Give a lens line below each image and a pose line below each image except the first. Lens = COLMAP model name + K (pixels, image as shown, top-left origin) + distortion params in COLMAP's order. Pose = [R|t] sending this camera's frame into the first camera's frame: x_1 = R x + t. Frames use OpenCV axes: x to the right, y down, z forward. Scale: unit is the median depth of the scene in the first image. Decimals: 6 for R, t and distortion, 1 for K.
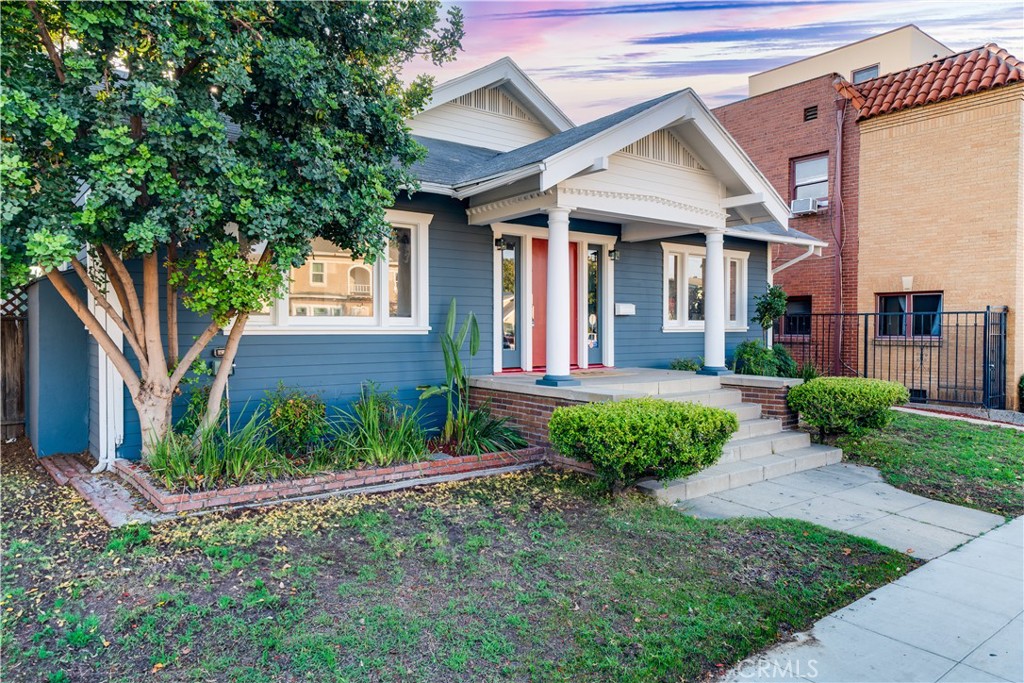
lens RADIAL K [[600.9, 0, 511.9], [0, 600.9, 337.2], [0, 0, 1]] dist [0.010649, 0.000061]
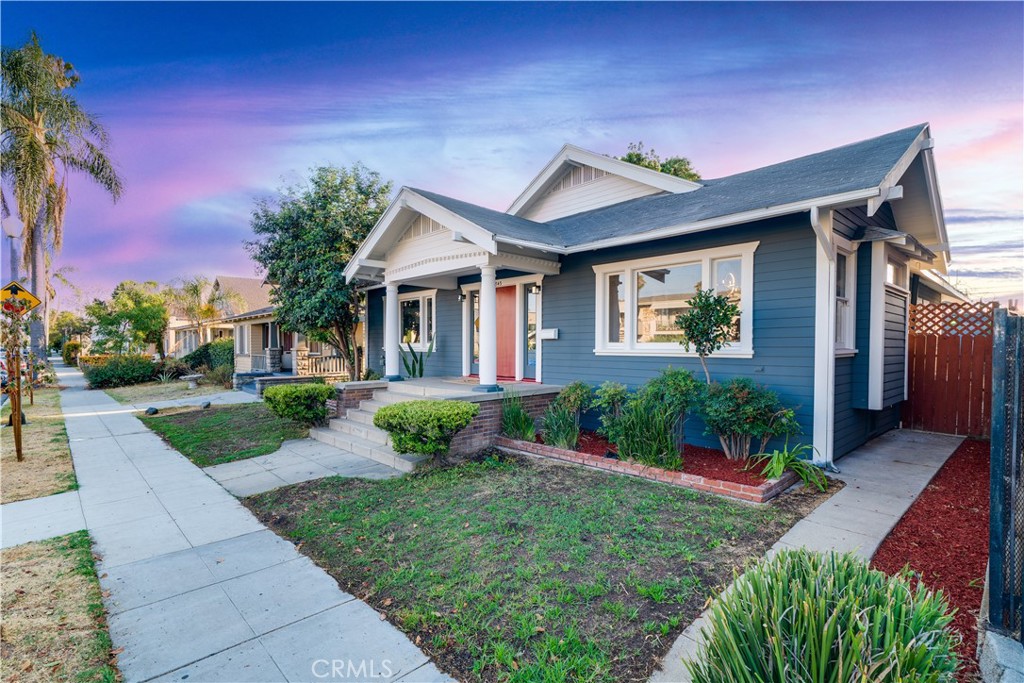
lens RADIAL K [[458.7, 0, 510.9], [0, 458.7, 346.7], [0, 0, 1]] dist [0.002708, 0.000159]
pose [[0.185566, -0.001859, -0.982630, 0.859694], [-0.021031, 0.999762, -0.005863, -0.012516], [0.982407, 0.021754, 0.185482, 0.630552]]
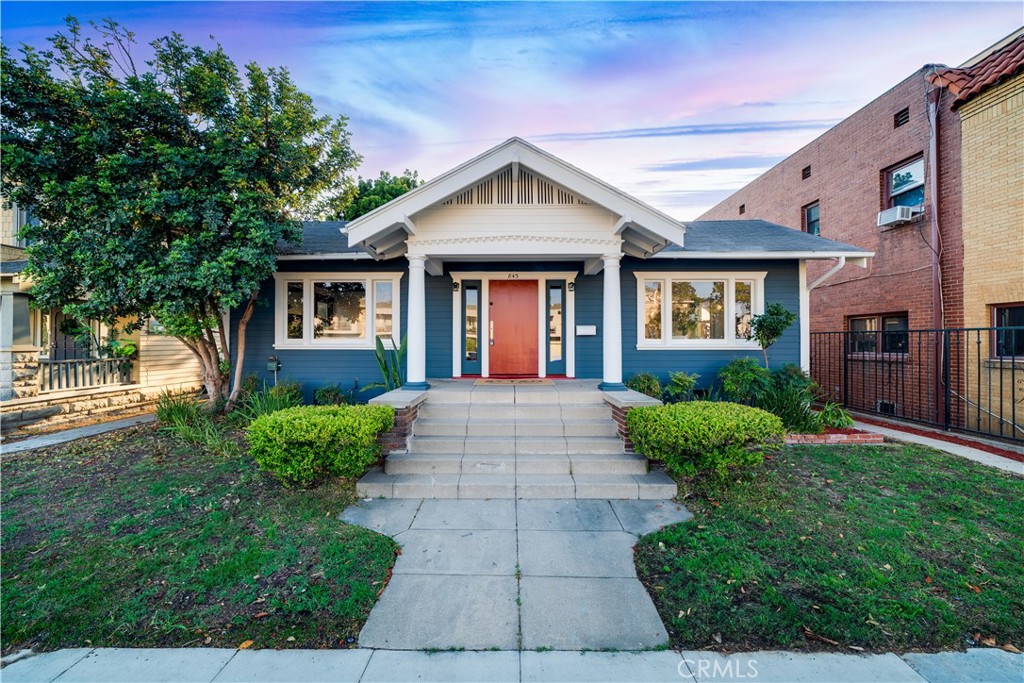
lens RADIAL K [[362.9, 0, 511.3], [0, 362.9, 342.5], [0, 0, 1]] dist [-0.012347, 0.000901]
pose [[0.819309, -0.001859, -0.573350, 0.397285], [-0.009300, 0.999820, -0.016531, -0.007125], [0.573277, 0.018876, 0.819144, 0.257352]]
